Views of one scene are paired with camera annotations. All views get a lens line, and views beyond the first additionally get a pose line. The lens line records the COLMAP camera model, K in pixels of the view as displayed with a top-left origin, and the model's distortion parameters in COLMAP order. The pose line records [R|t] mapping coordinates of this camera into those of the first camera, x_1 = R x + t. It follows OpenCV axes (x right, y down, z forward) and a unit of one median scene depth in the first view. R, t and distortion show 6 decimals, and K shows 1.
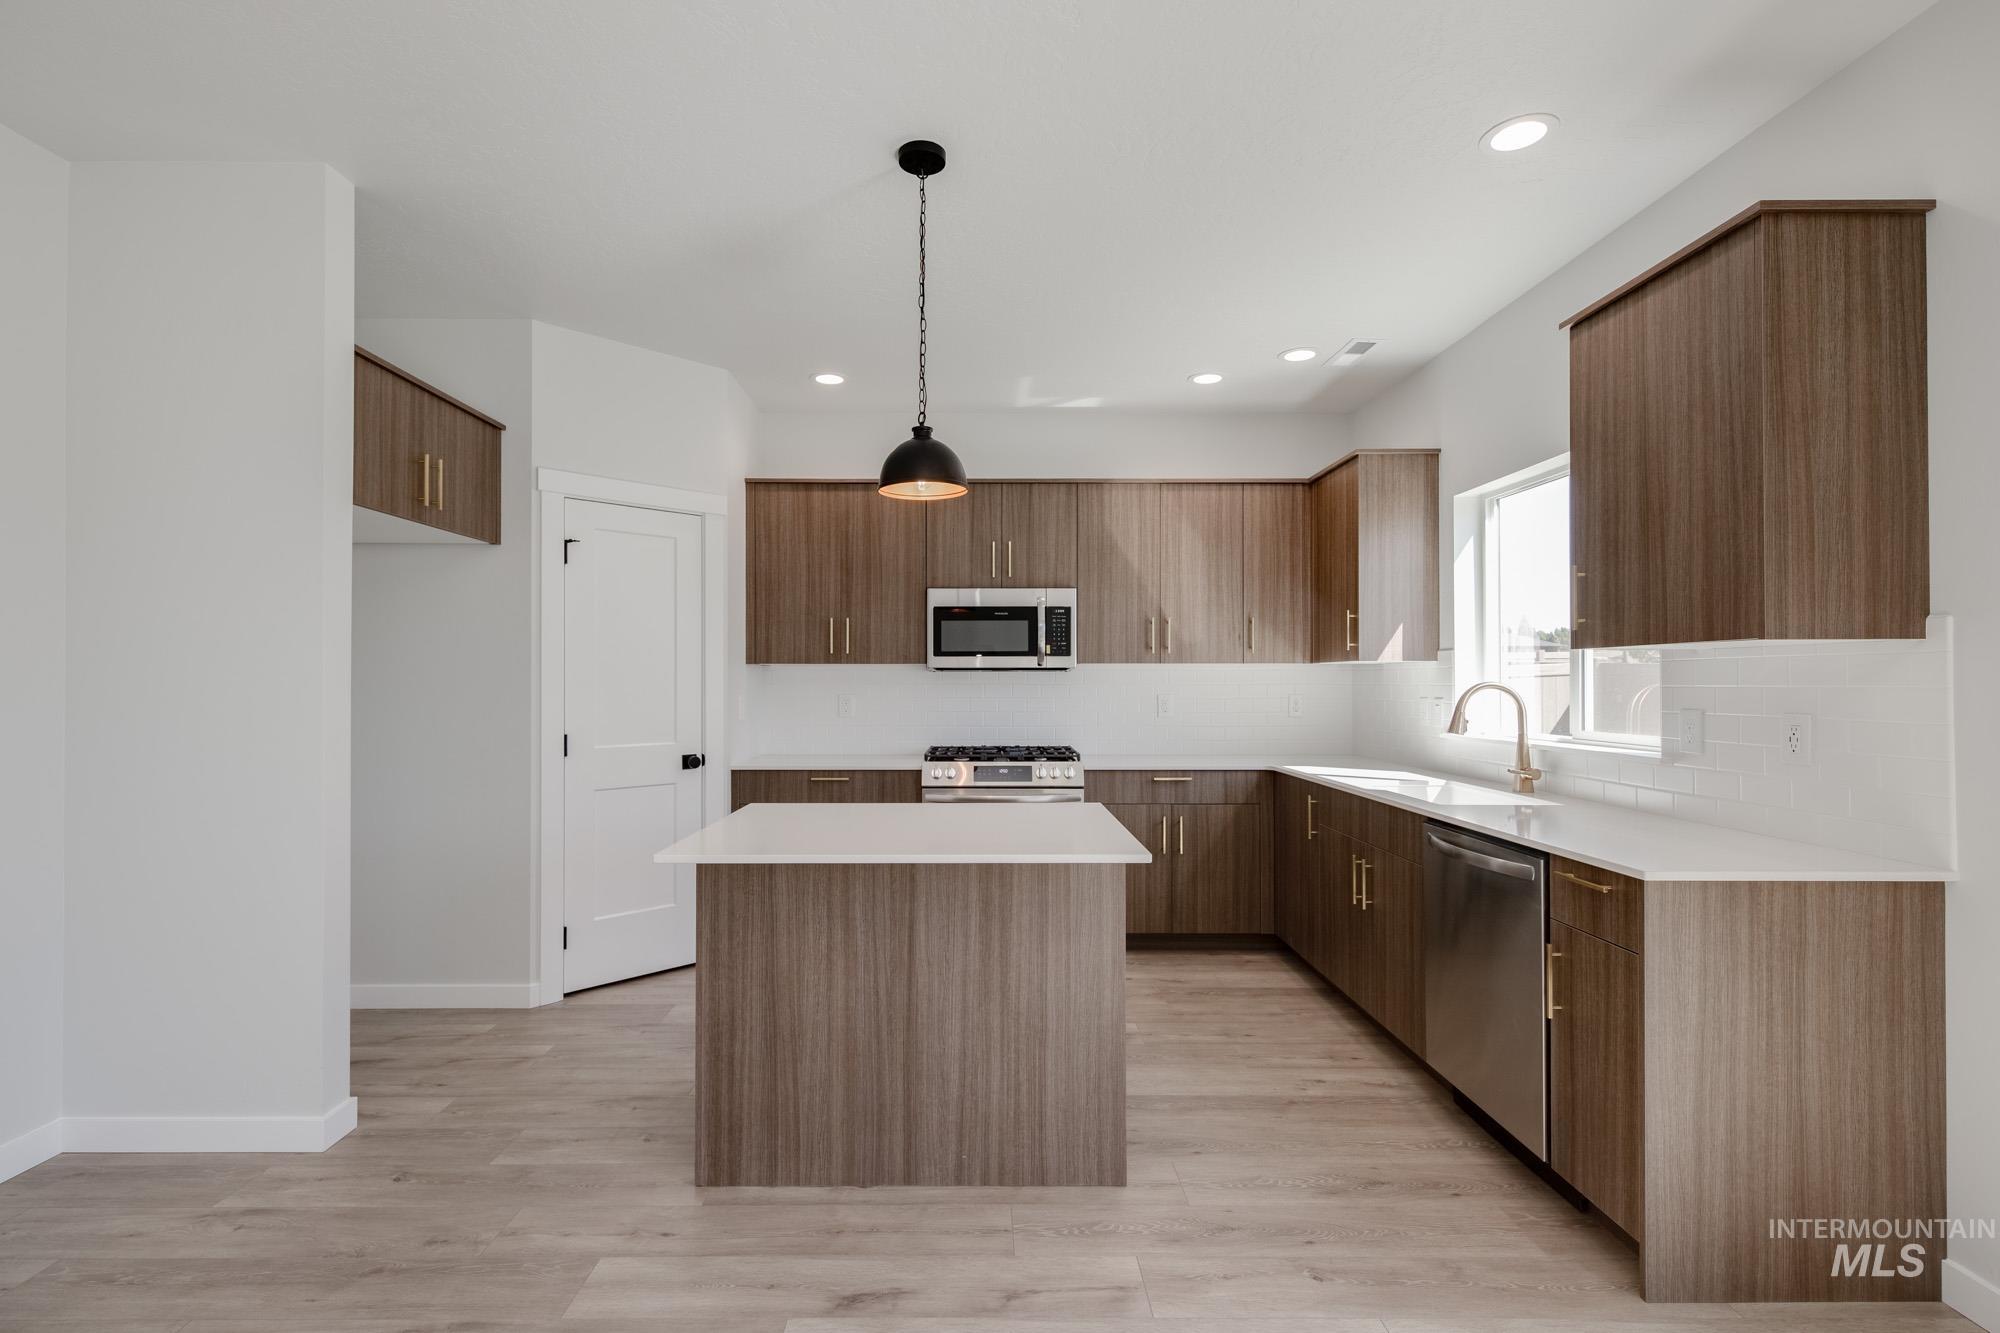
lens RADIAL K [[926.7, 0, 986.9], [0, 926.7, 674.4], [0, 0, 1]] dist [0.016232, -0.007170]
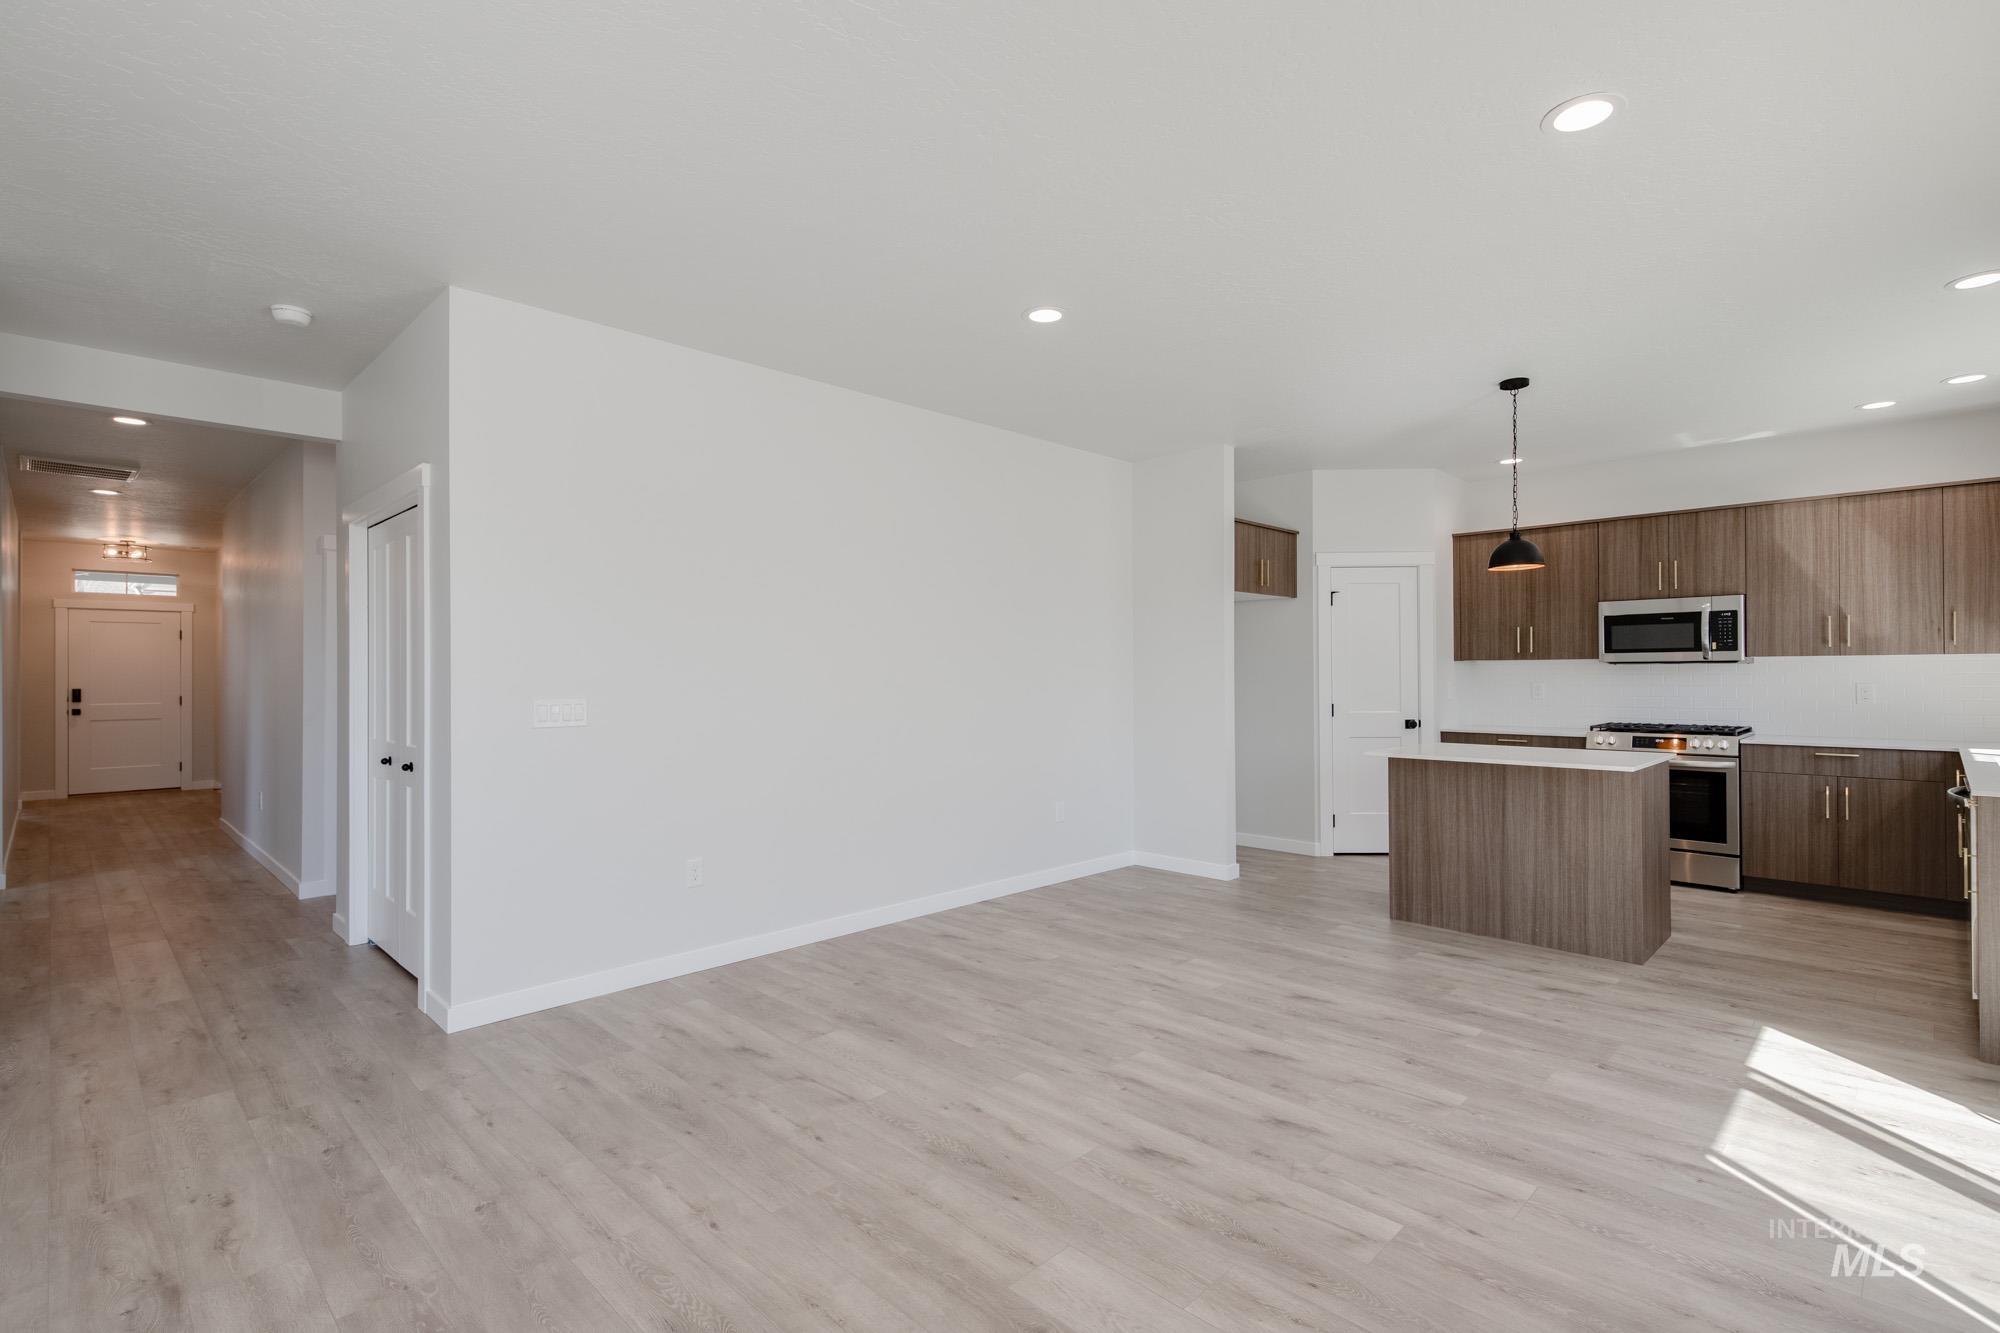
lens RADIAL K [[926.7, 0, 989.7], [0, 926.7, 673.9], [0, 0, 1]] dist [0.016232, -0.007170]
pose [[0.696578, -0.003896, -0.717471, 0.354687], [0.009059, 0.999953, 0.003365, -0.003364], [0.717424, -0.008843, 0.696581, -0.686799]]
